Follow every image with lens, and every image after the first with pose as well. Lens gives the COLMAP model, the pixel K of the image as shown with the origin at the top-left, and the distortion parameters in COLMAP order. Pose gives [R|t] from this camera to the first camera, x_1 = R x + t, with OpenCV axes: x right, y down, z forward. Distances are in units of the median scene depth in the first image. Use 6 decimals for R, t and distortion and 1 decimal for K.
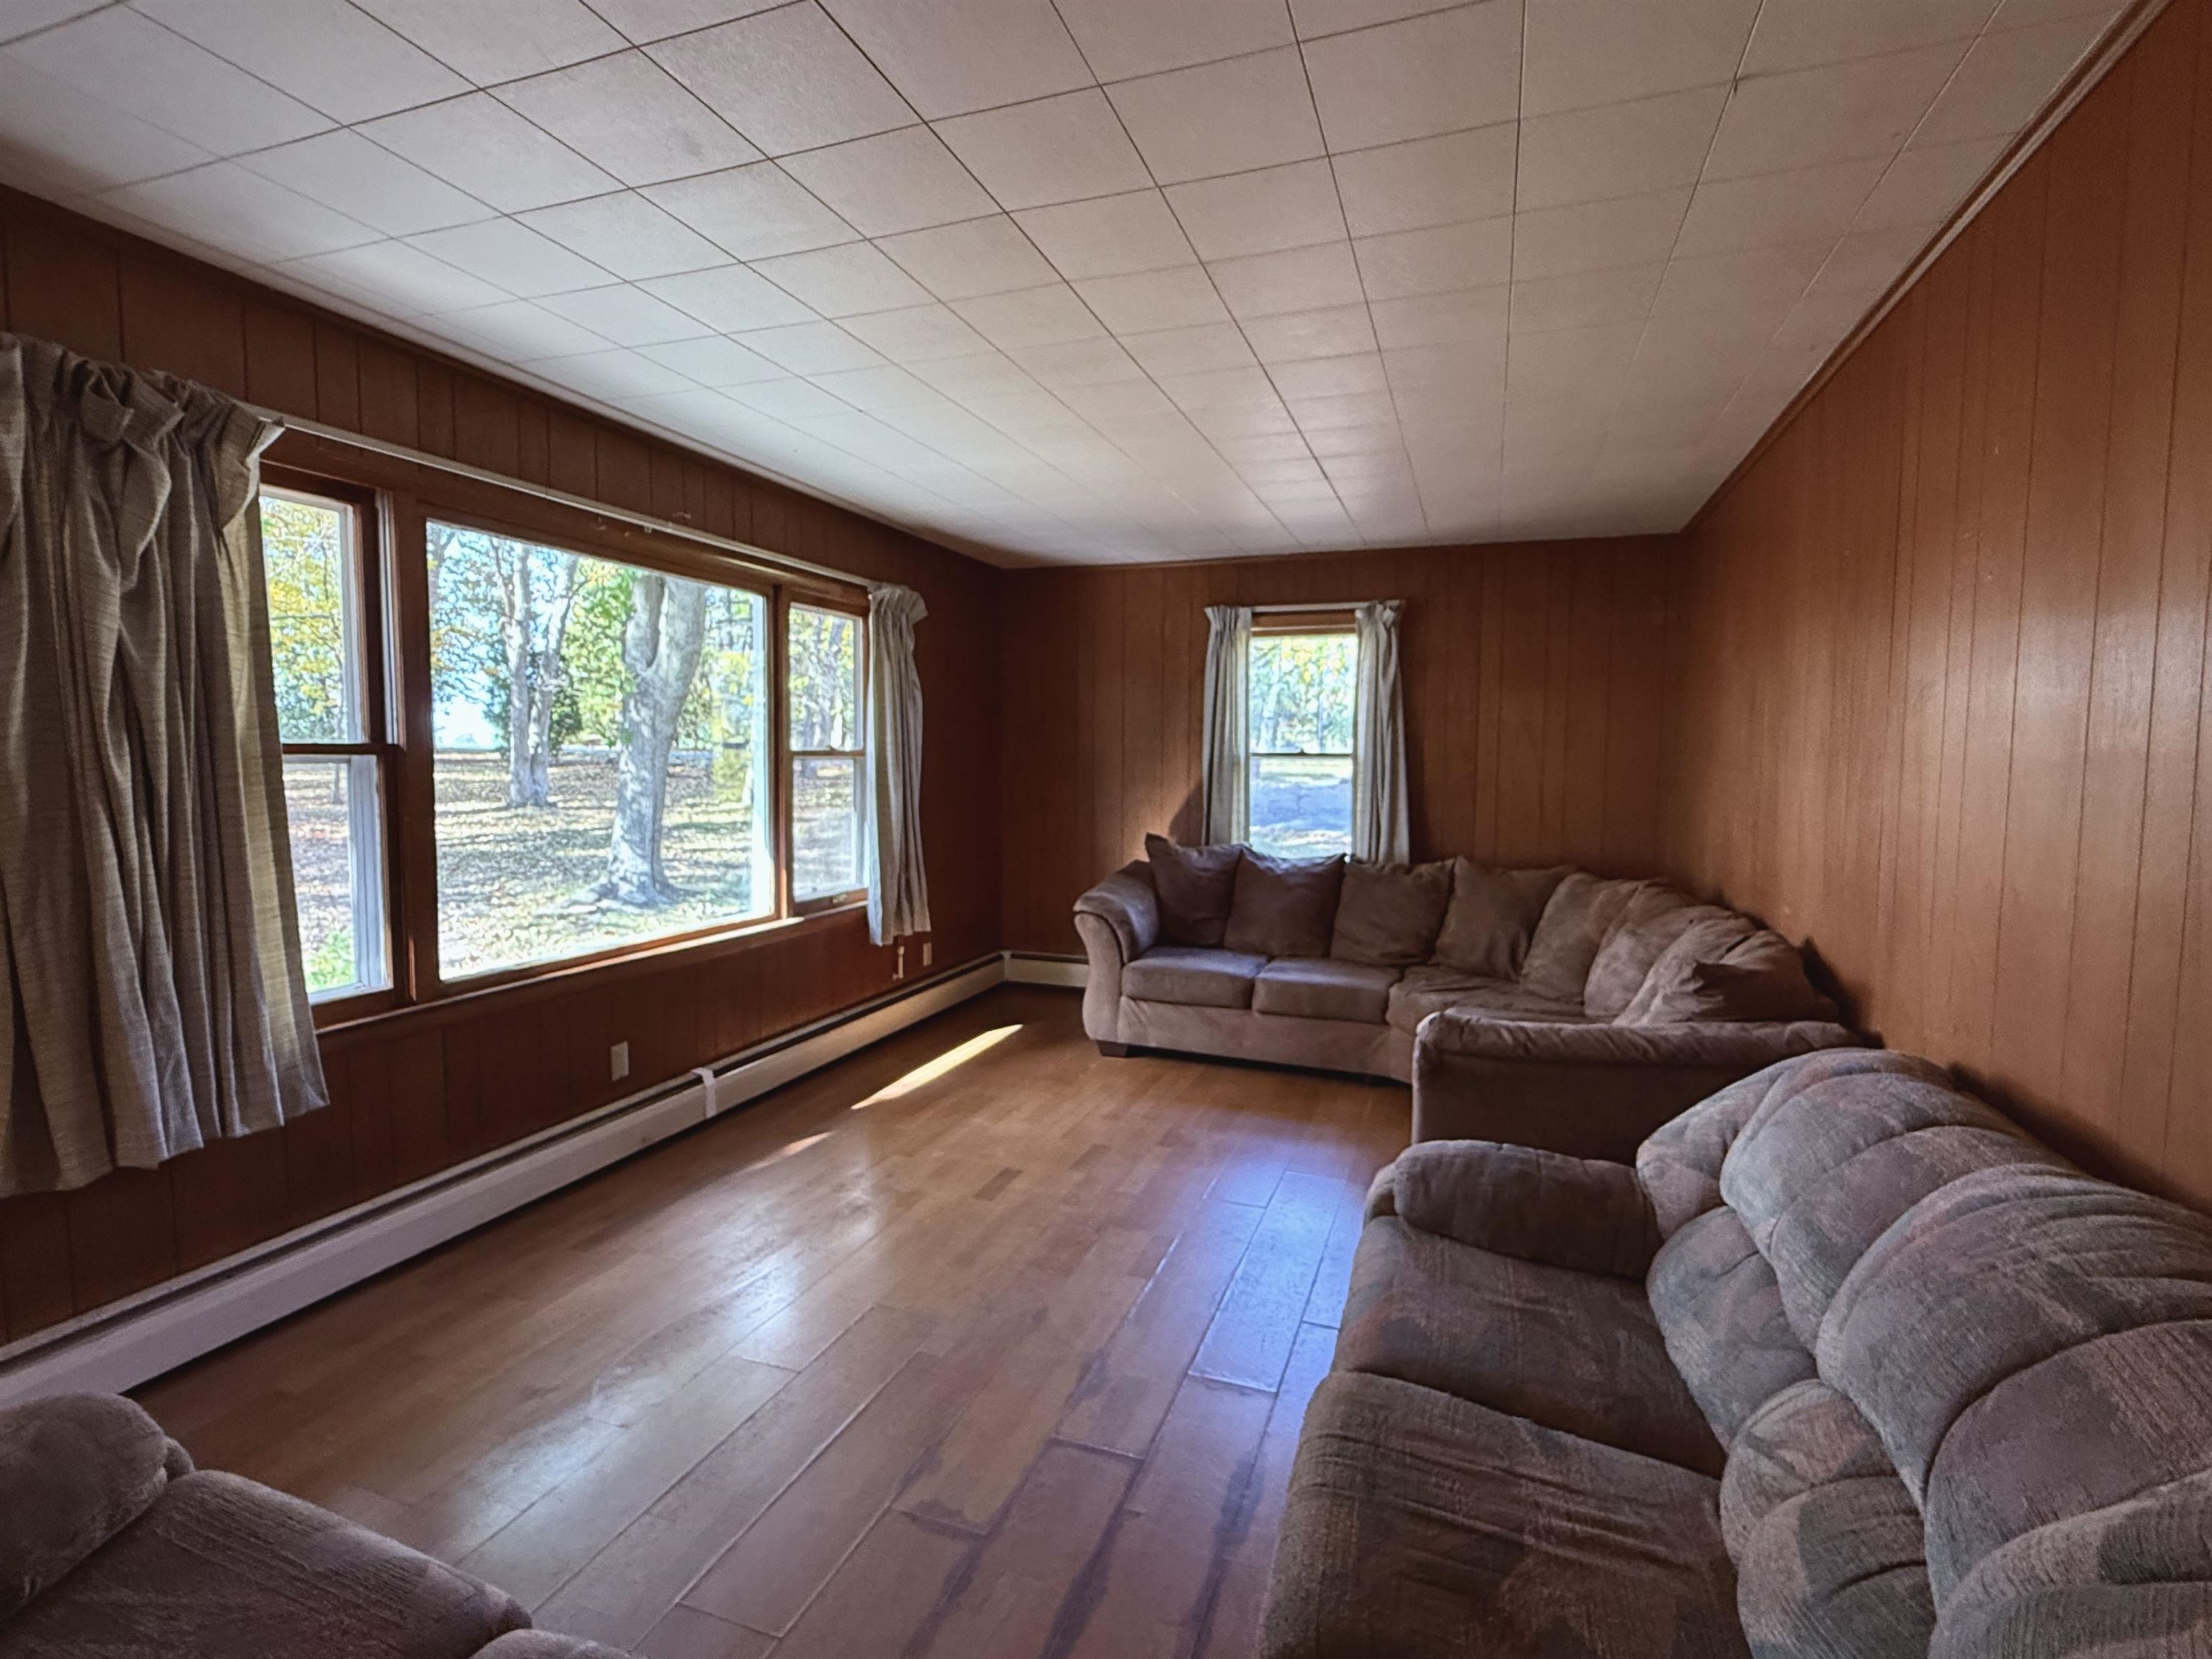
lens RADIAL K [[1035.5, 0, 1105.4], [0, 1035.5, 836.3], [0, 0, 1]] dist [0.003351, 0.000152]
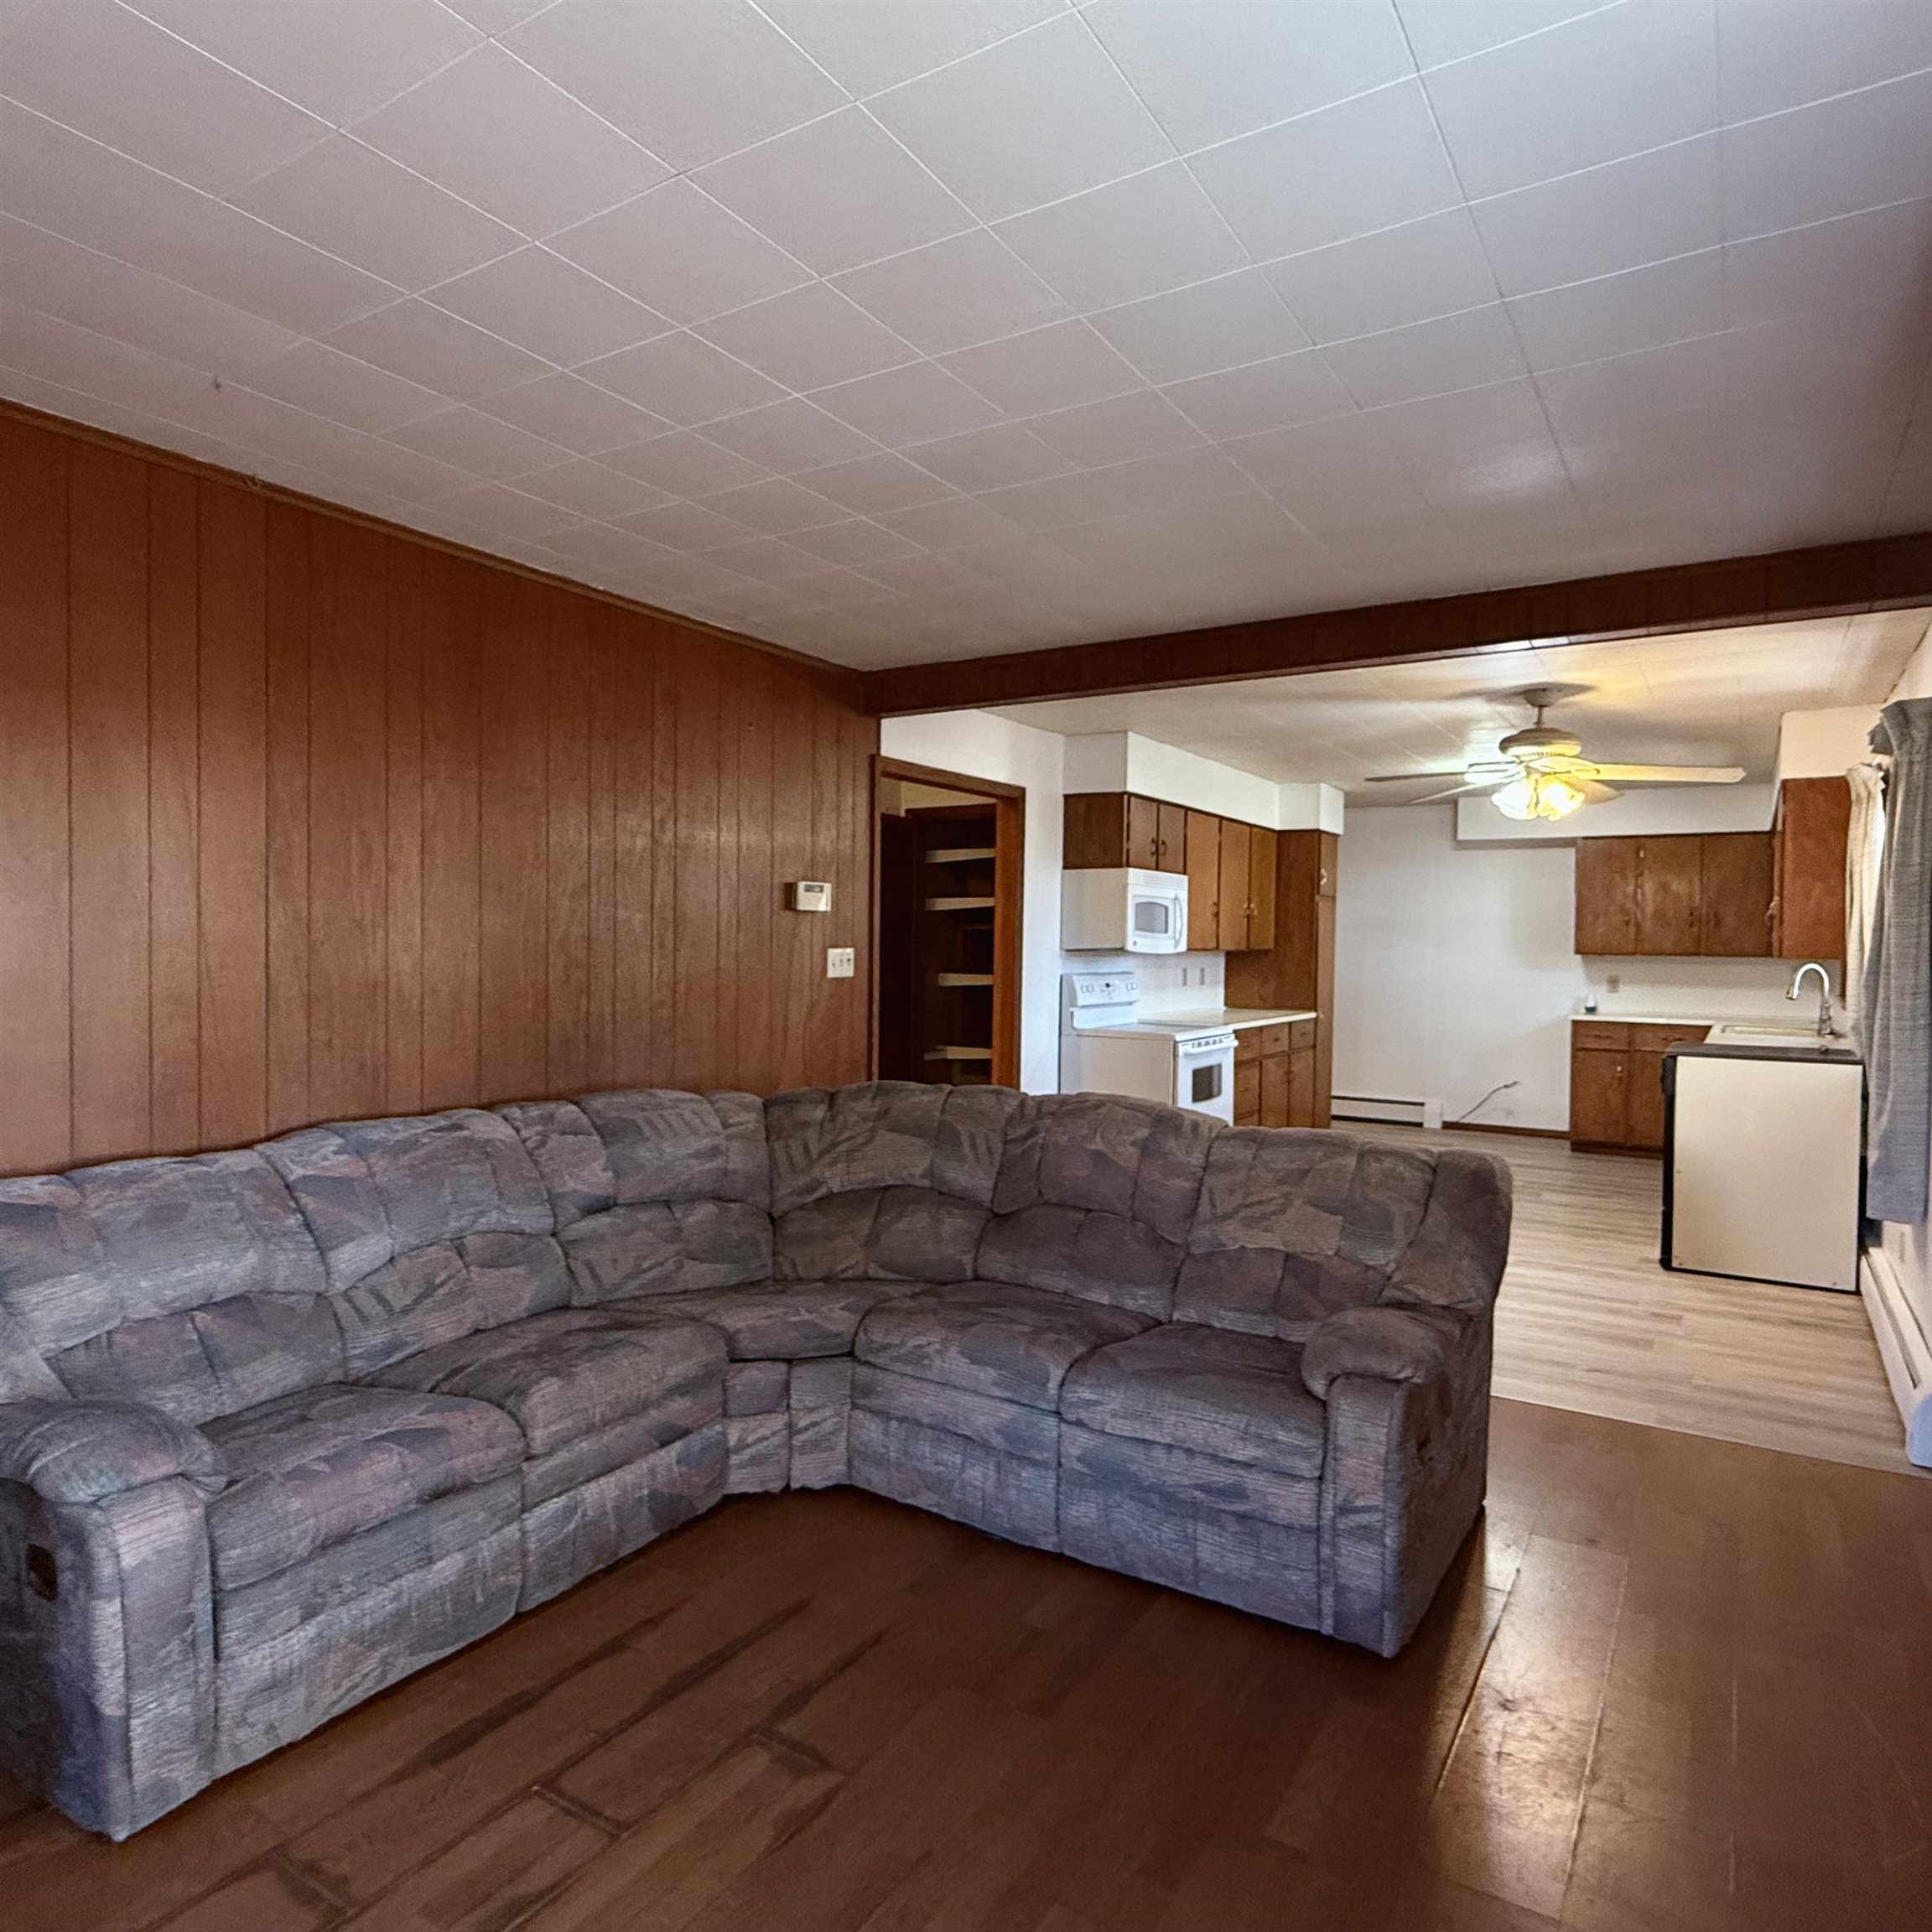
lens RADIAL K [[1235.2, 0, 974.7], [0, 1235.2, 962.5], [0, 0, 1]] dist [0.003014, -0.000025]
pose [[-0.975698, -0.023157, 0.217892, -0.231995], [-0.003003, 0.995720, 0.092376, -0.064603], [-0.219099, 0.089477, -0.971591, 0.848406]]
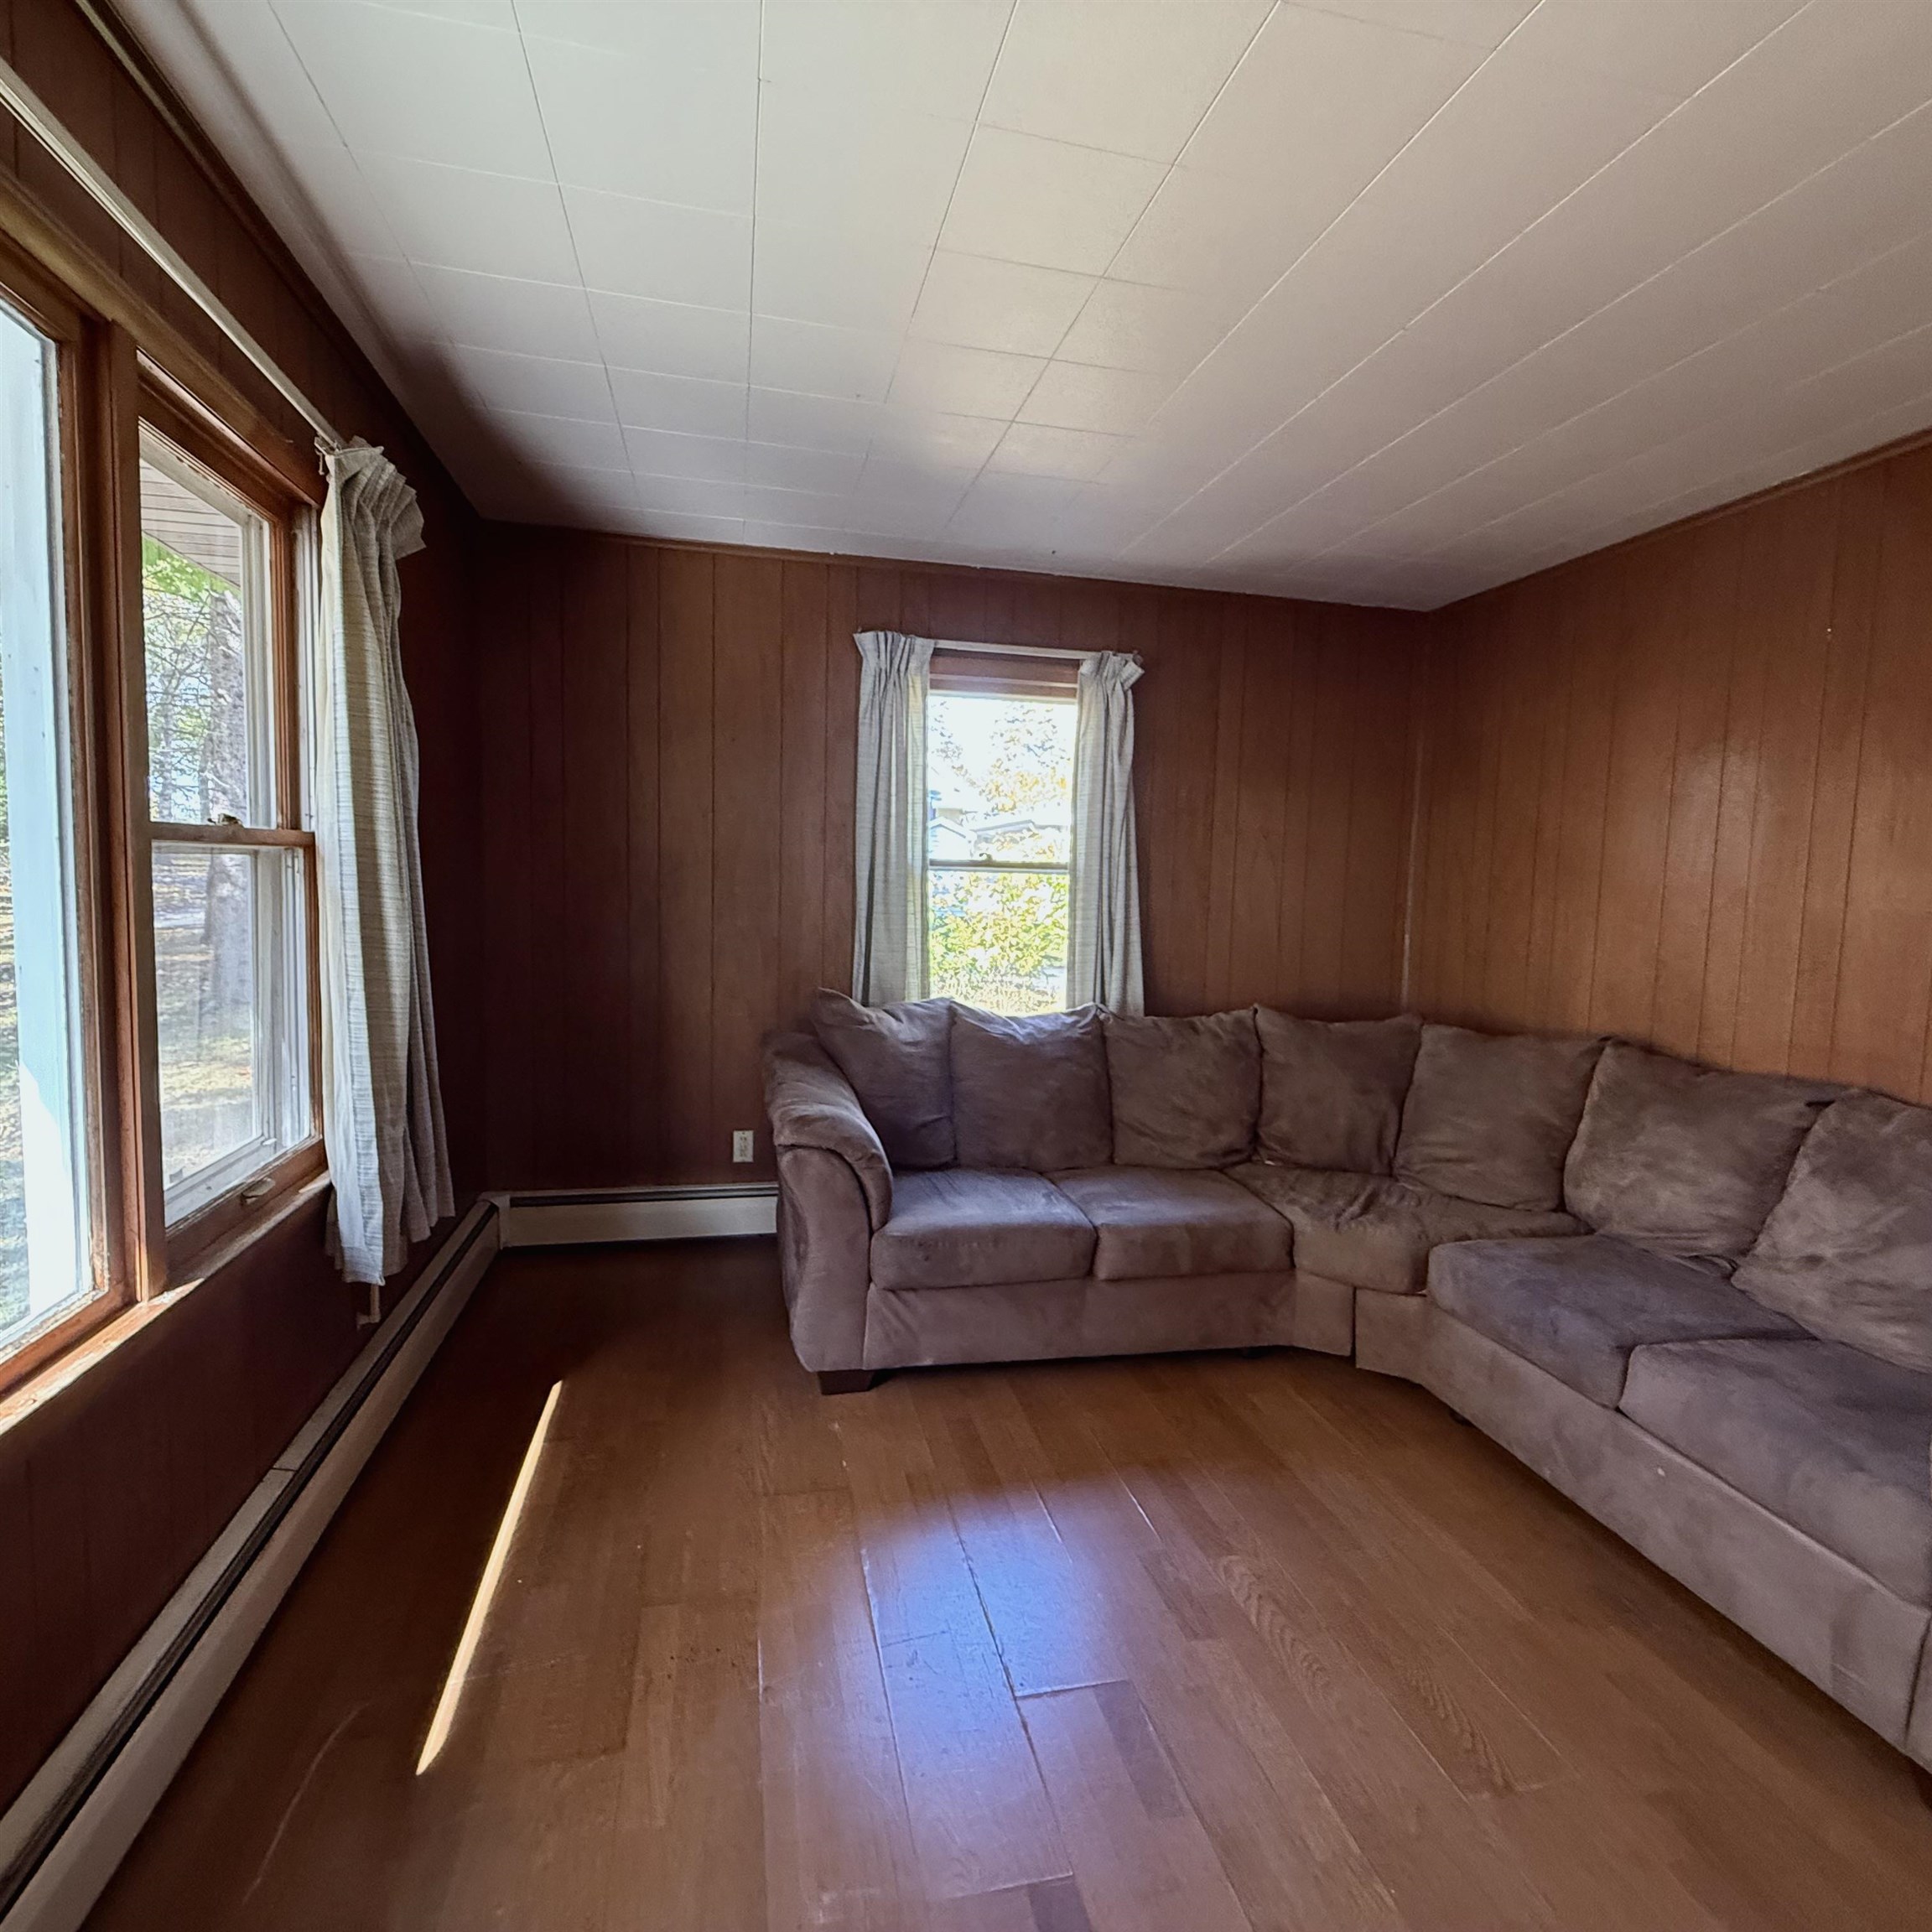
lens RADIAL K [[1028.2, 0, 962.6], [0, 1028.2, 964.9], [0, 0, 1]] dist [0.002257, -0.001161]
pose [[0.845782, -0.030559, 0.532653, -0.227370], [0.020034, 0.999473, 0.025528, -0.033284], [-0.533153, -0.010920, 0.845948, 0.487300]]
